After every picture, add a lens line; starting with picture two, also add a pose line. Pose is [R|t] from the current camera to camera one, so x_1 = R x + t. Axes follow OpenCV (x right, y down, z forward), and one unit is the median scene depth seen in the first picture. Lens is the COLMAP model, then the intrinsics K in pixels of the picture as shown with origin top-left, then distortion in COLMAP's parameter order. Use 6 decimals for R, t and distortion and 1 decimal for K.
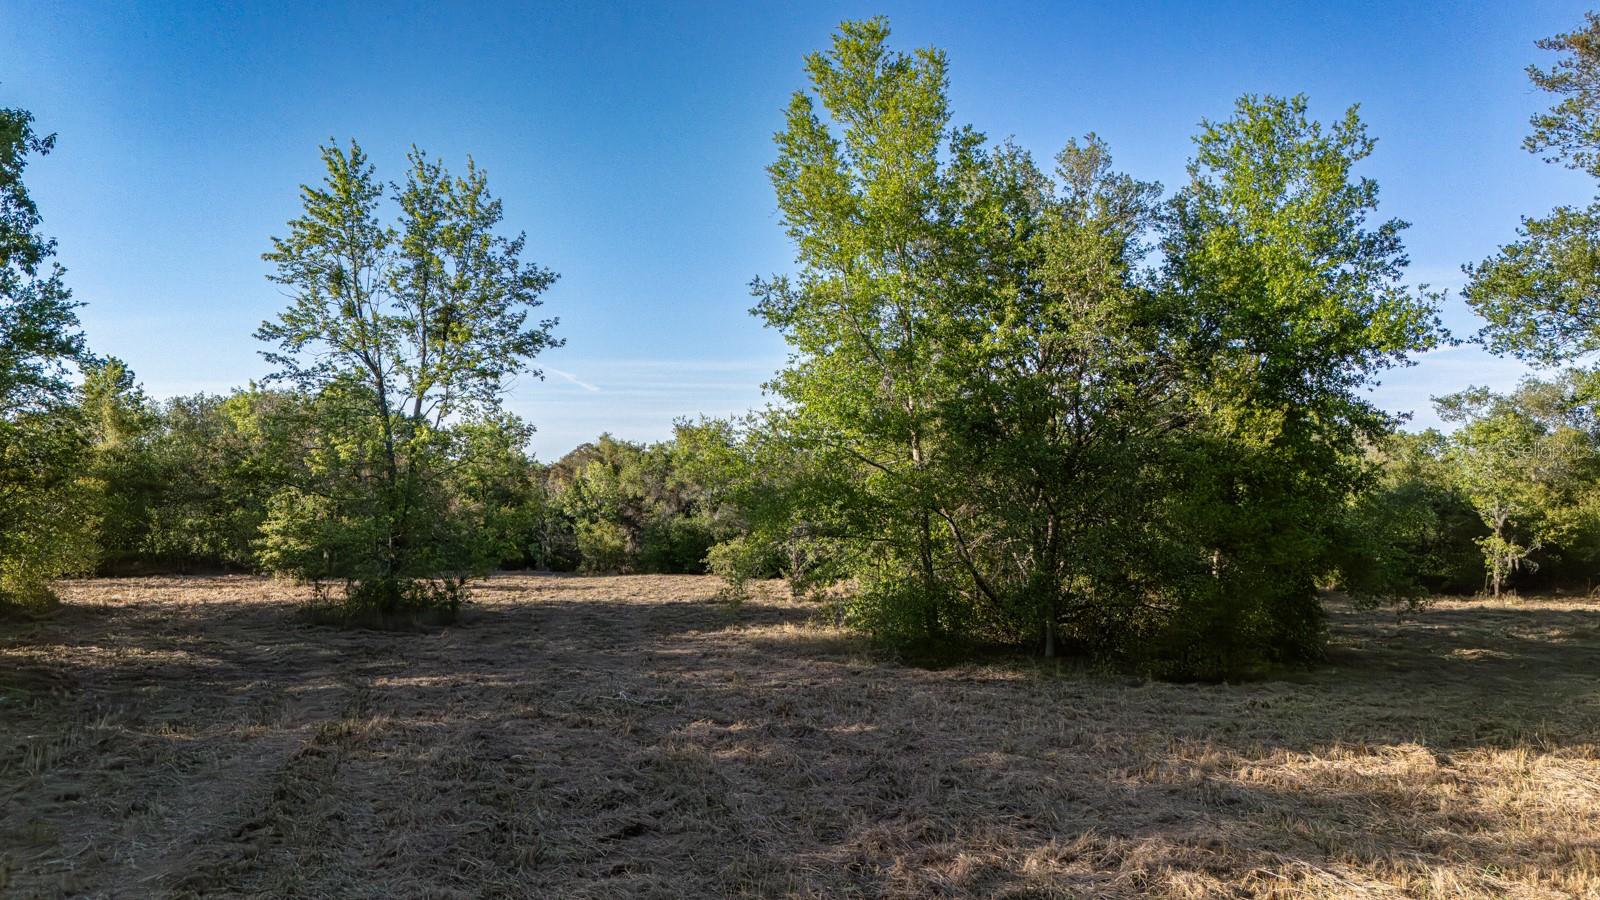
lens RADIAL K [[1174.3, 0, 803.0], [0, 1174.3, 445.0], [0, 0, 1]] dist [0.074701, -0.064996]
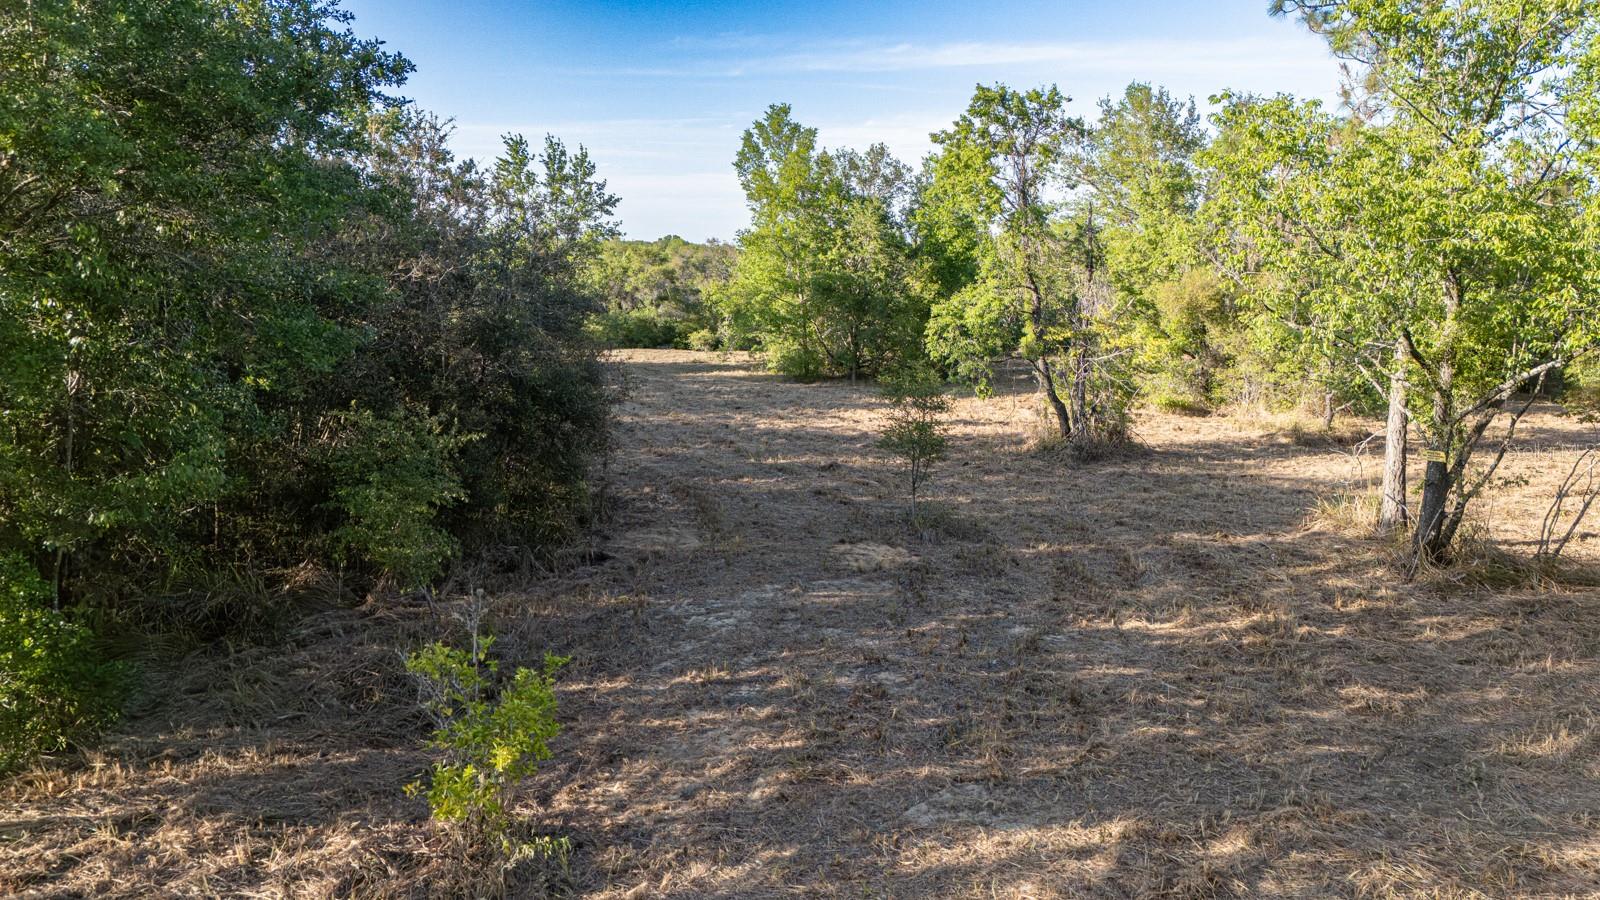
lens RADIAL K [[1174.3, 0, 803.0], [0, 1174.3, 445.0], [0, 0, 1]] dist [0.074701, -0.064996]
pose [[0.994157, -0.013904, 0.107046, -0.139076], [-0.006490, 0.982176, 0.187854, -0.127406], [-0.107750, -0.187451, 0.976346, -1.214194]]
